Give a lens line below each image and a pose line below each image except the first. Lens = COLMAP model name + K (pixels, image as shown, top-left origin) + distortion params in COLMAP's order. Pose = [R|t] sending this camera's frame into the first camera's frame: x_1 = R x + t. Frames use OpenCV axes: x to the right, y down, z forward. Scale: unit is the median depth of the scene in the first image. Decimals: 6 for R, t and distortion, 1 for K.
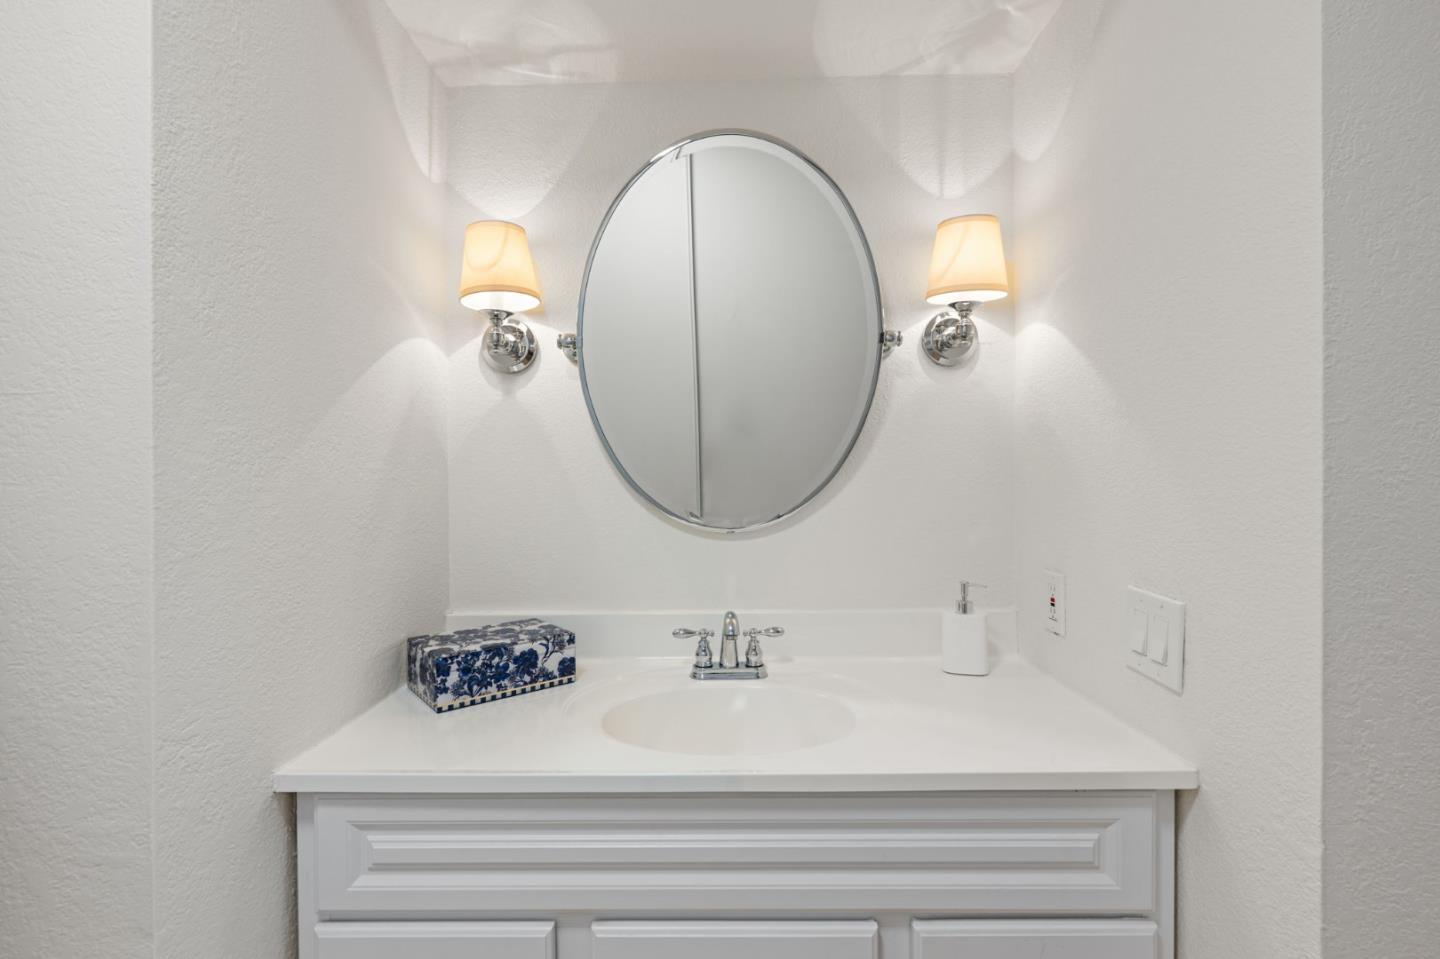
lens RADIAL K [[656.5, 0, 720.0], [0, 656.5, 484.2], [0, 0, 1]] dist [-0.001844, -0.000412]
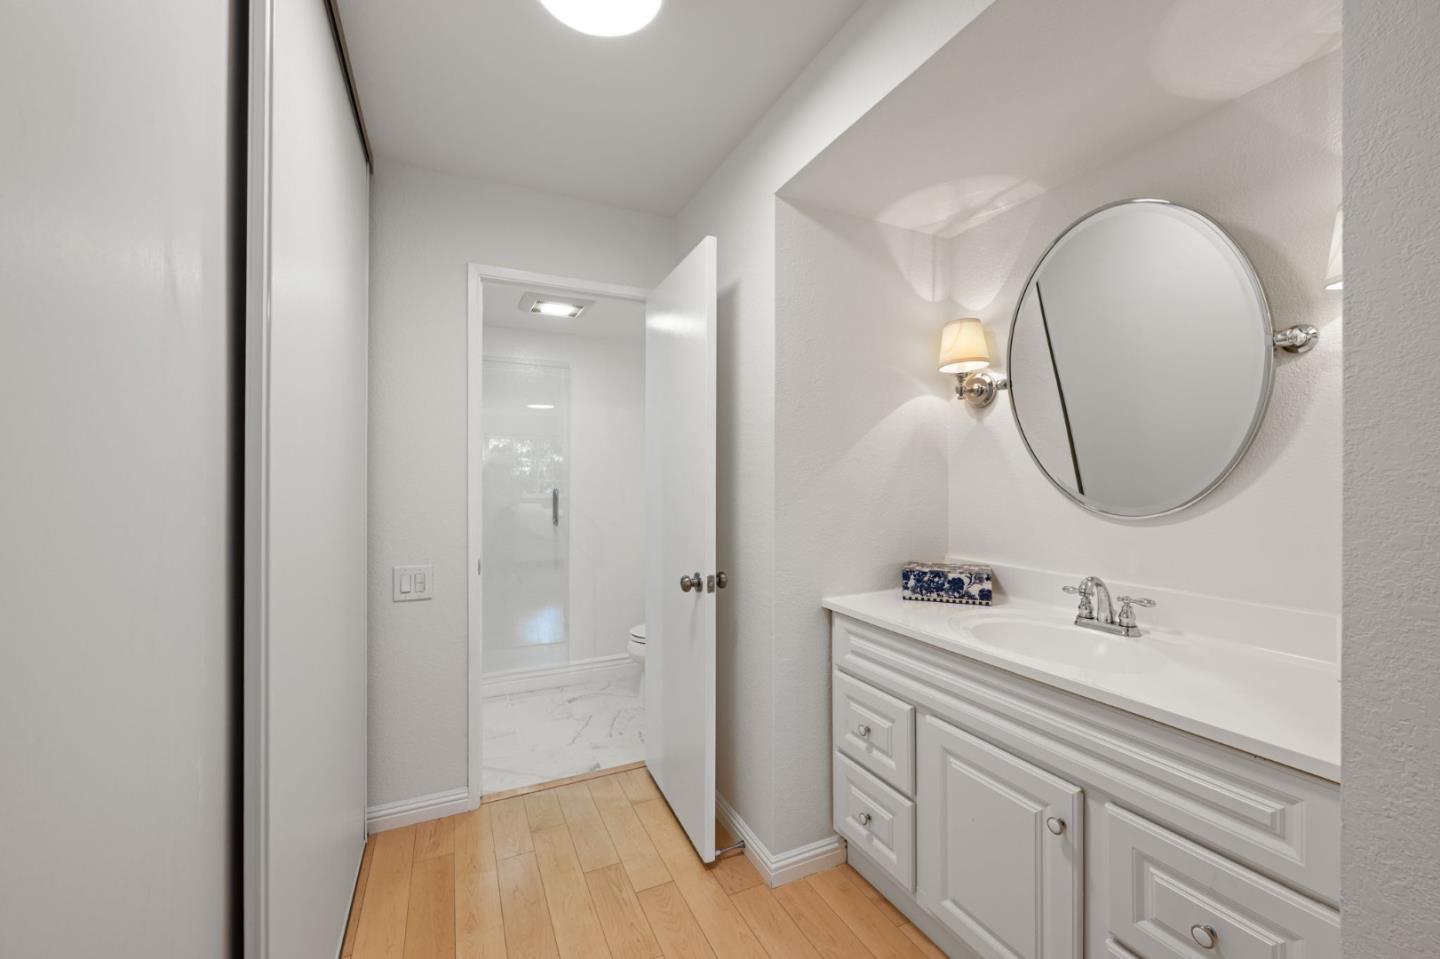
lens RADIAL K [[576.4, 0, 718.4], [0, 576.4, 478.2], [0, 0, 1]] dist [-0.000204, 0.000463]
pose [[0.437268, 0.007533, -0.899300, 0.744918], [-0.004042, 0.999971, 0.006411, -0.008763], [0.899322, 0.000831, 0.437286, -0.188164]]
